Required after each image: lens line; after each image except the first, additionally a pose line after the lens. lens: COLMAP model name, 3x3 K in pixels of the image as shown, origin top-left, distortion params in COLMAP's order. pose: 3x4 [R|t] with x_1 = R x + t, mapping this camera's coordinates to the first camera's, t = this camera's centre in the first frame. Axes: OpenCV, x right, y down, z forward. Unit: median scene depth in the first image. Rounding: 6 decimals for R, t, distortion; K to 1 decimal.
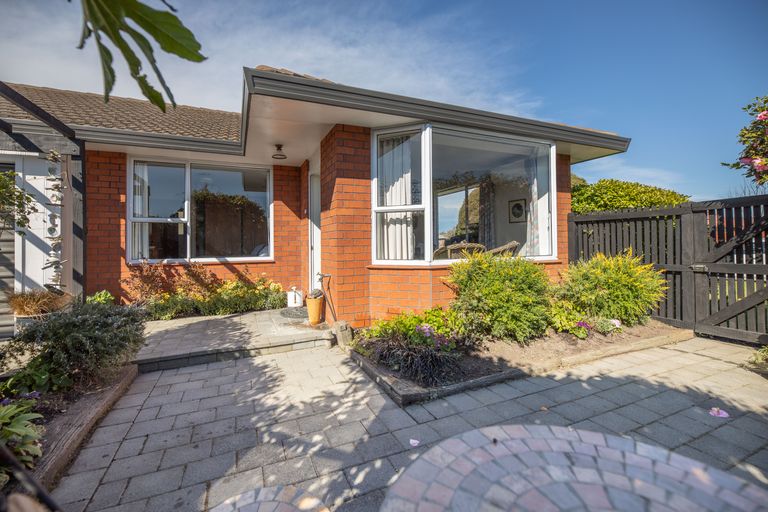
lens RADIAL K [[319.7, 0, 383.4], [0, 319.7, 238.6], [0, 0, 1]] dist [-0.002649, -0.001258]
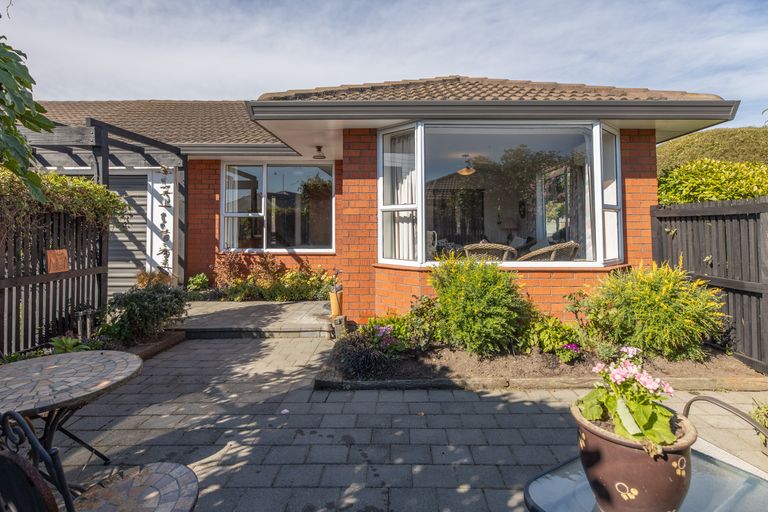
lens RADIAL K [[402.2, 0, 413.9], [0, 402.2, 213.2], [0, 0, 1]] dist [-0.004783, 0.000981]
pose [[0.920108, -0.001690, -0.391661, 0.555038], [-0.005641, 0.999830, -0.017567, -0.053218], [0.391624, 0.018373, 0.919942, -0.124035]]
